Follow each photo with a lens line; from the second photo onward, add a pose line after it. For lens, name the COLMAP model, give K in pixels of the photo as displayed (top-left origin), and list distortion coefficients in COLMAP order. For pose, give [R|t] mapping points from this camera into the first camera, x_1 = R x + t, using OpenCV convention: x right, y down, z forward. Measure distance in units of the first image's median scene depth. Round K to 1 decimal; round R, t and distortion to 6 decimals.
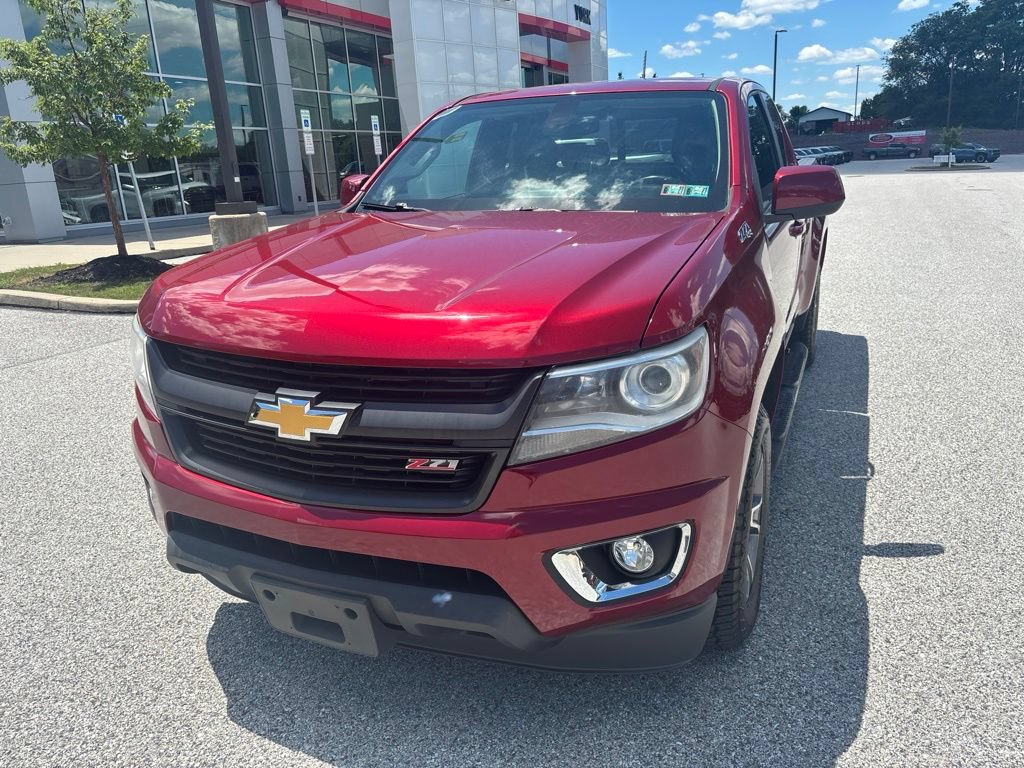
lens RADIAL K [[775.4, 0, 514.9], [0, 775.4, 370.5], [0, 0, 1]] dist [0.047243, -0.081631]
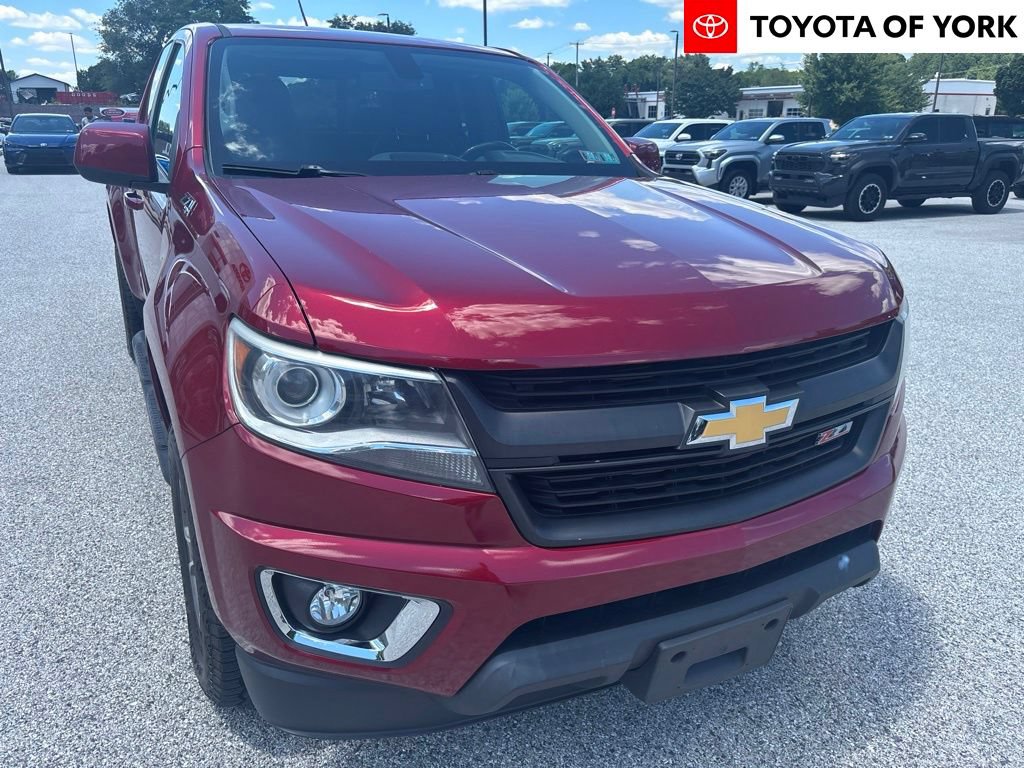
lens RADIAL K [[771.1, 0, 514.2], [0, 771.1, 369.2], [0, 0, 1]] dist [0.056941, -0.069409]
pose [[0.621945, -0.175170, 0.763217, -1.015270], [0.154892, 0.982921, 0.099374, -0.108682], [-0.767589, 0.056411, 0.638455, 0.637786]]
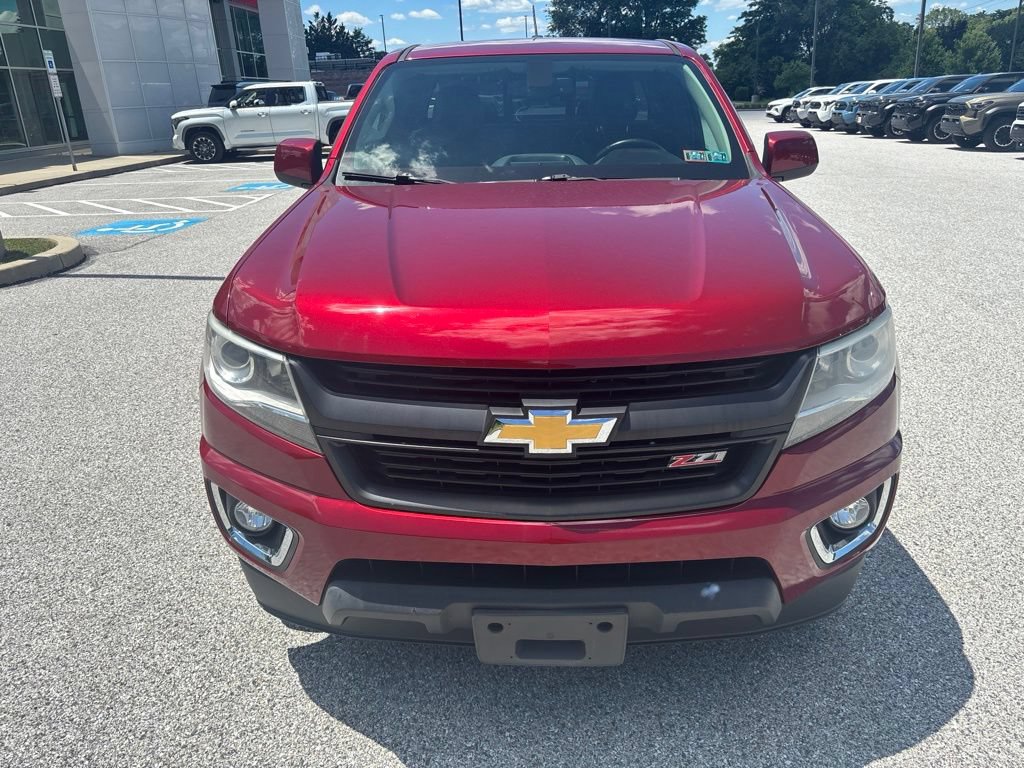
lens RADIAL K [[775.4, 0, 514.9], [0, 775.4, 370.5], [0, 0, 1]] dist [0.047243, -0.081631]
pose [[0.925183, -0.110295, 0.363140, -0.615965], [0.086432, 0.992929, 0.081372, -0.081242], [-0.369547, -0.043897, 0.928175, 0.179276]]
